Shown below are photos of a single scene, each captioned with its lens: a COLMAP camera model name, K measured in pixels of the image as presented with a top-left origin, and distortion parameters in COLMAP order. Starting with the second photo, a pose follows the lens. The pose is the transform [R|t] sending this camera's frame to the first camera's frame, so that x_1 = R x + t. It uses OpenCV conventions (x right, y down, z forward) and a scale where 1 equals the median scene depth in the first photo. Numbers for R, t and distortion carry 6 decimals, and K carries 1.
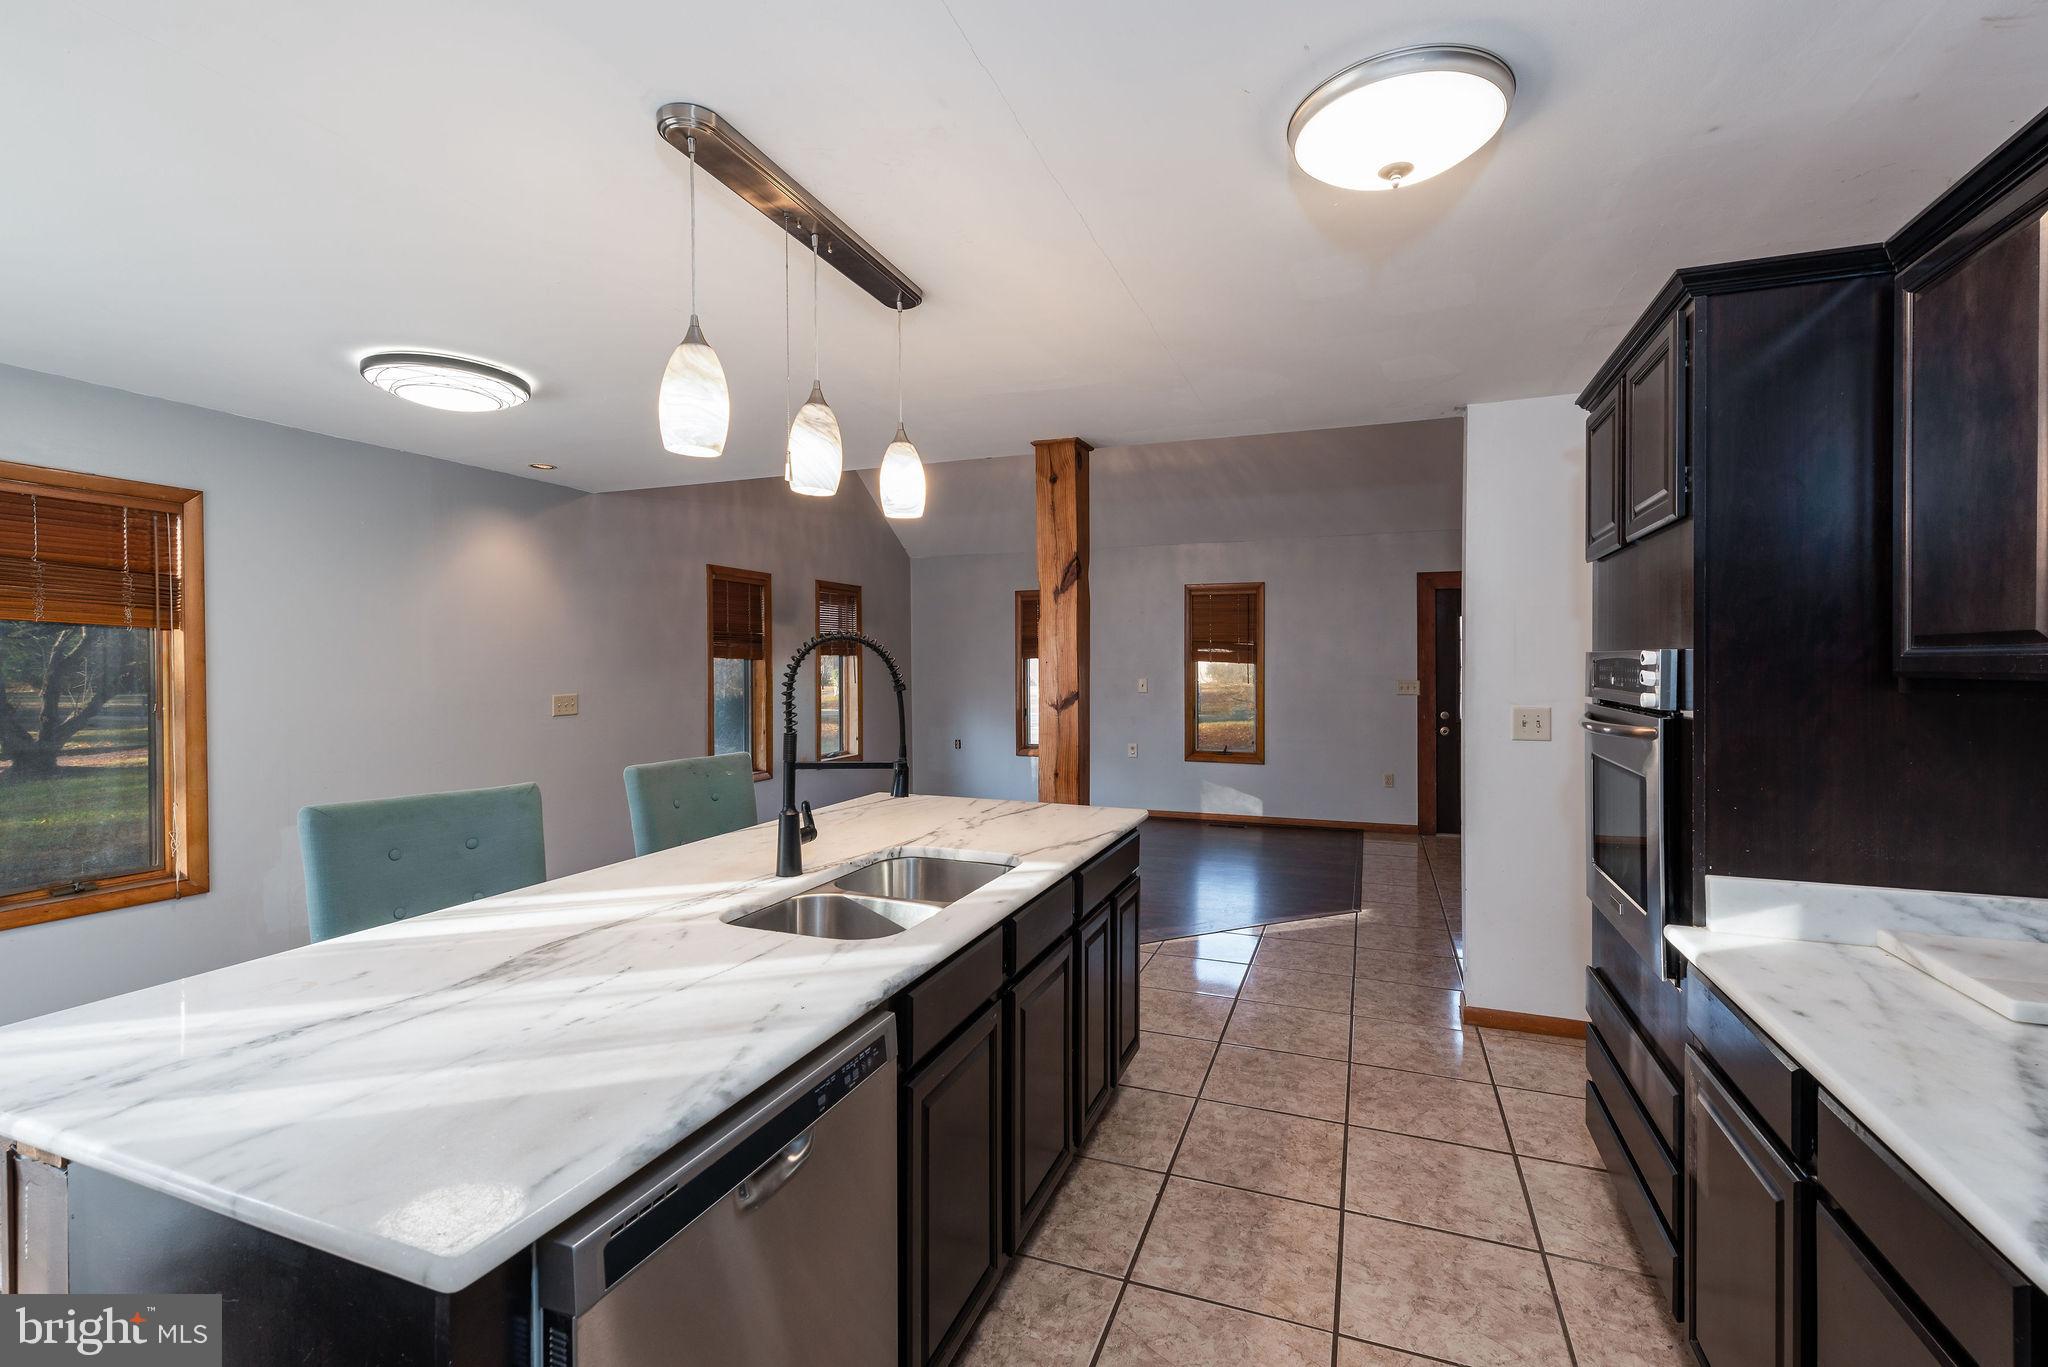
lens RADIAL K [[875.9, 0, 1013.6], [0, 875.9, 670.4], [0, 0, 1]] dist [0.012943, -0.001950]
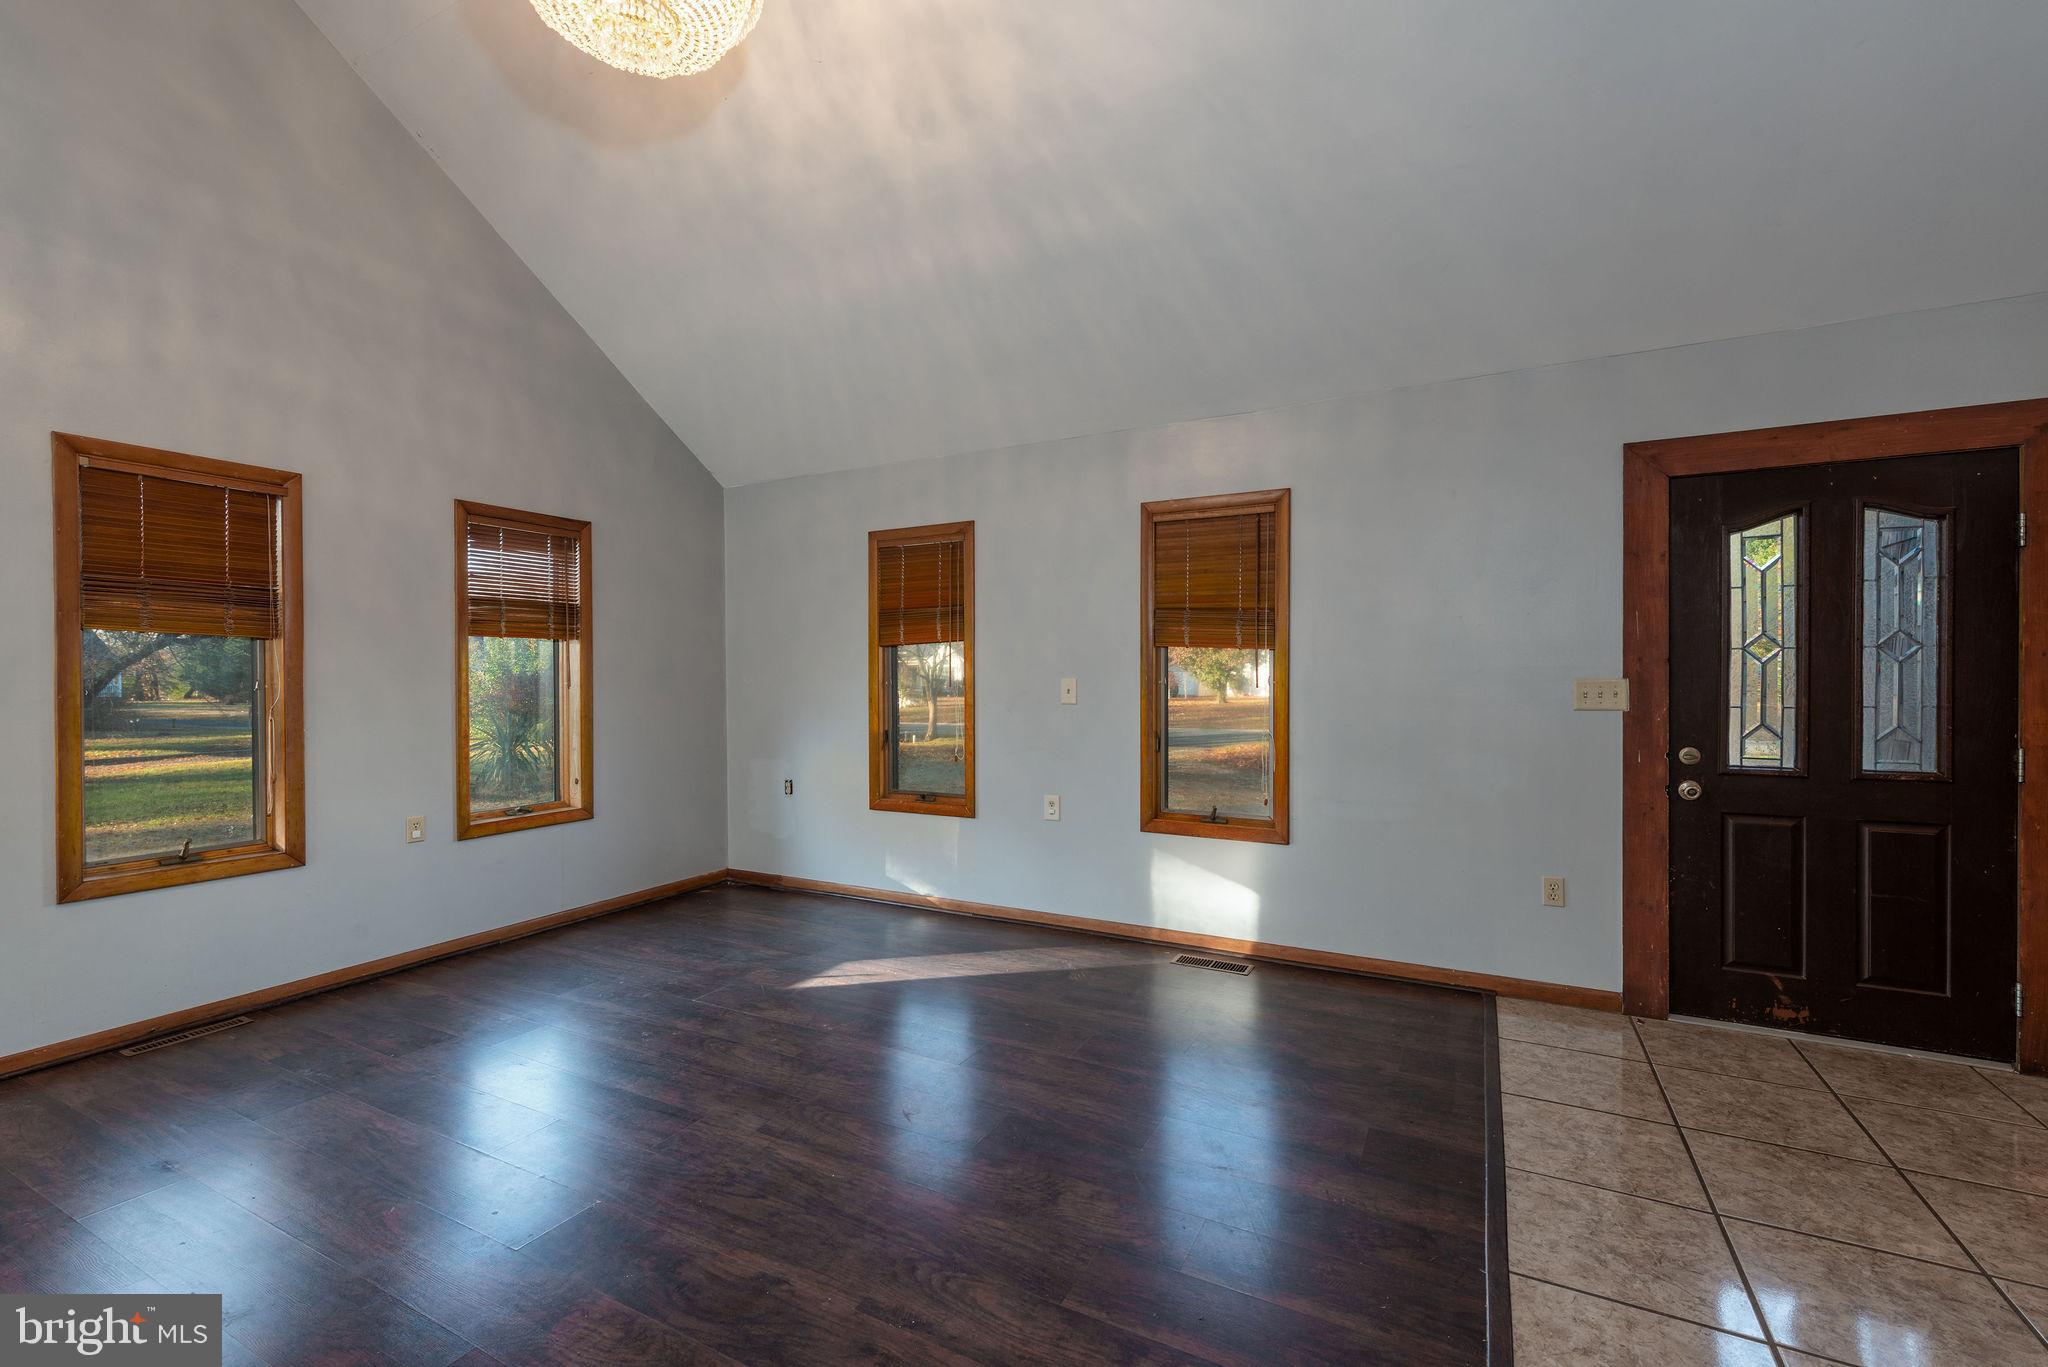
lens RADIAL K [[875.9, 0, 994.0], [0, 875.9, 688.8], [0, 0, 1]] dist [0.012943, -0.001950]
pose [[0.992926, 0.000312, -0.118732, 0.172542], [0.000717, 0.999963, 0.008620, 0.011615], [0.118730, -0.008644, 0.992889, 0.462514]]
